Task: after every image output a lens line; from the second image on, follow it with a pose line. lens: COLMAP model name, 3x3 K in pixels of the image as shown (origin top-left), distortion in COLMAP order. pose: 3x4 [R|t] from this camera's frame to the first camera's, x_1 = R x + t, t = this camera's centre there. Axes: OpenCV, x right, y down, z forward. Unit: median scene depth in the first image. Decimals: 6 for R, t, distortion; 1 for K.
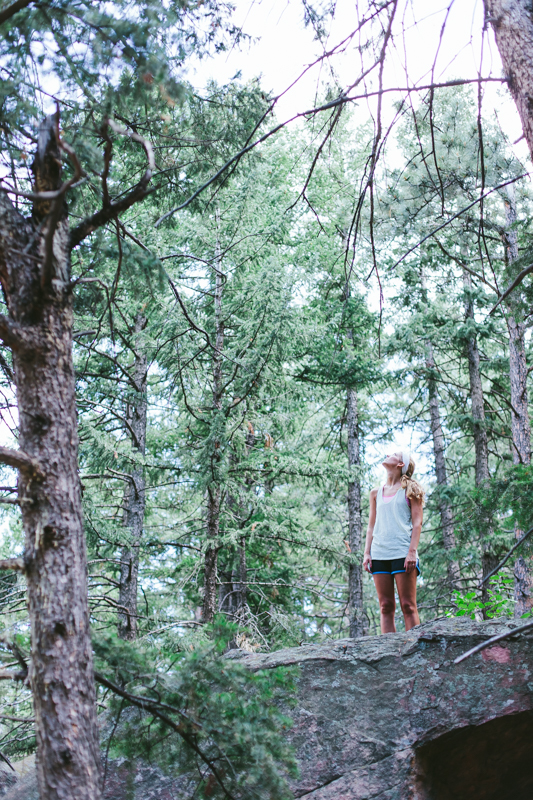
lens RADIAL K [[1199.7, 0, 286.0], [0, 1199.7, 381.6], [0, 0, 1]] dist [-0.003776, -0.015578]
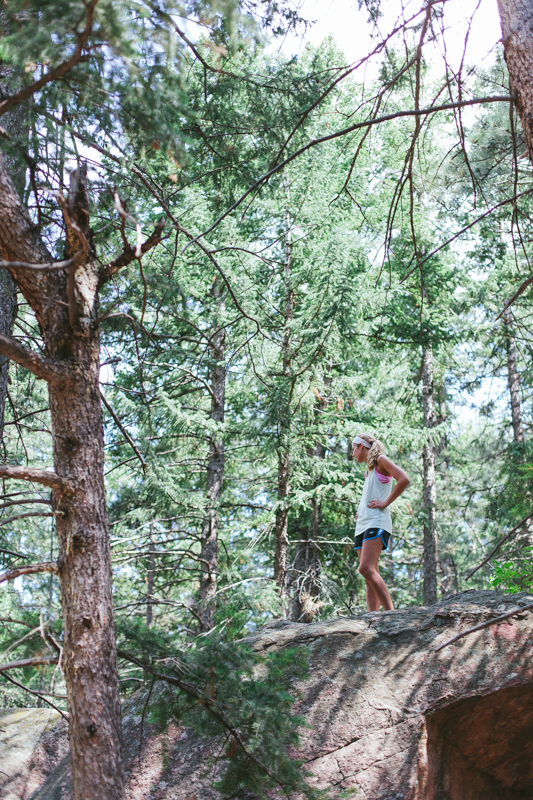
lens RADIAL K [[1187.4, 0, 266.5], [0, 1187.4, 400.0], [0, 0, 1]] dist [-0.002679, 0.000231]
pose [[0.995786, -0.008528, -0.091312, 0.058557], [0.013882, 0.998210, 0.058165, -0.047655], [0.090652, -0.059188, 0.994122, -0.082028]]
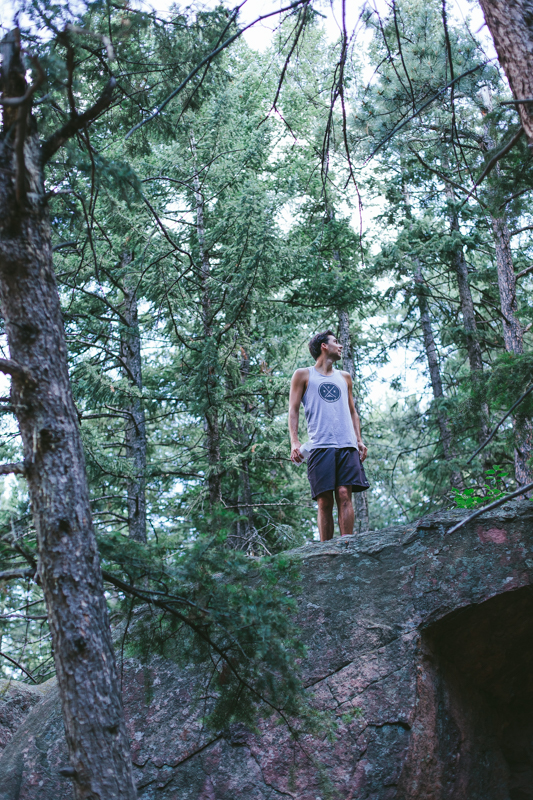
lens RADIAL K [[1199.7, 0, 286.0], [0, 1199.7, 381.6], [0, 0, 1]] dist [-0.003776, -0.015578]
pose [[0.996908, -0.078553, 0.001870, 0.006472], [0.078318, 0.995289, 0.057146, 0.022771], [-0.006350, -0.056823, 0.998364, -0.018049]]
